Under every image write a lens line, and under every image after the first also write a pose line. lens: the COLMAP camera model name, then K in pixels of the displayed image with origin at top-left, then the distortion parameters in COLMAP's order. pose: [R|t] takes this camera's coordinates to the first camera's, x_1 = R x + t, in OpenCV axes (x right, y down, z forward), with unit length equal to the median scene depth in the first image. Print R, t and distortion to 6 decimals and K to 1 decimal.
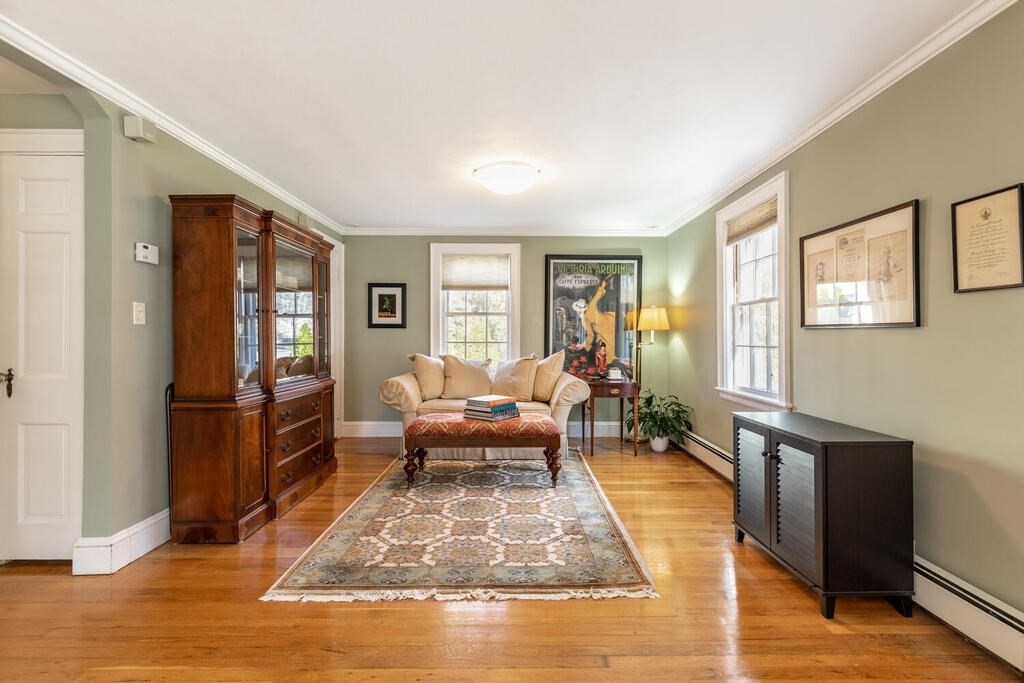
lens RADIAL K [[468.7, 0, 517.8], [0, 468.7, 340.5], [0, 0, 1]] dist [0.014115, -0.000096]
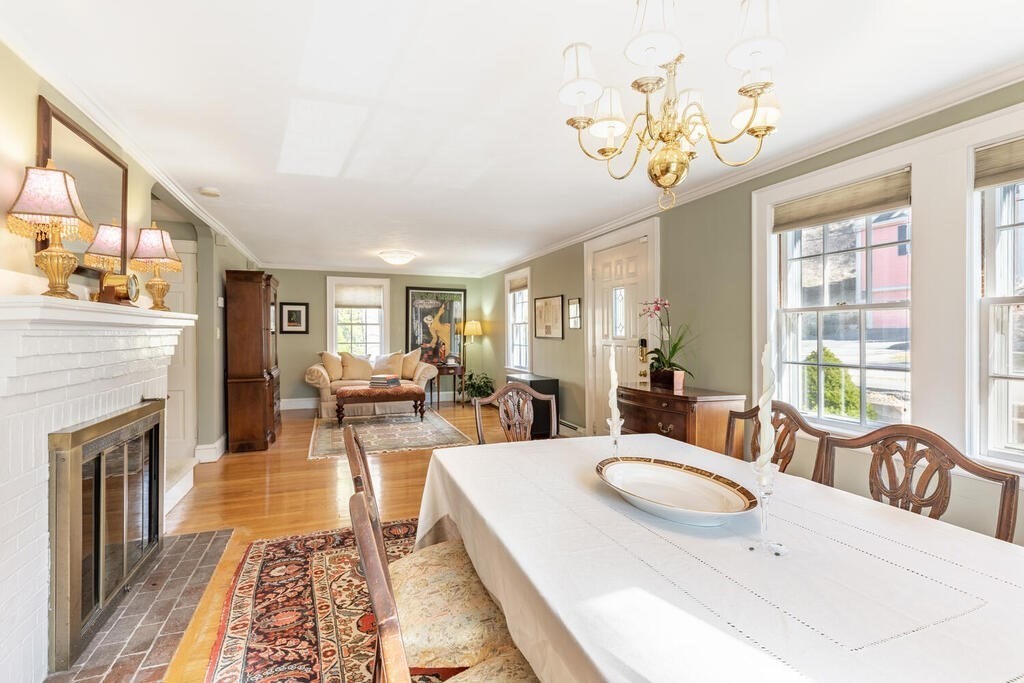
lens RADIAL K [[468.7, 0, 517.8], [0, 468.7, 340.5], [0, 0, 1]] dist [0.014115, -0.000096]
pose [[0.930588, -0.005821, 0.366022, -0.179140], [0.001266, 0.999919, 0.012685, -0.024617], [-0.366066, -0.011342, 0.930520, -0.630867]]
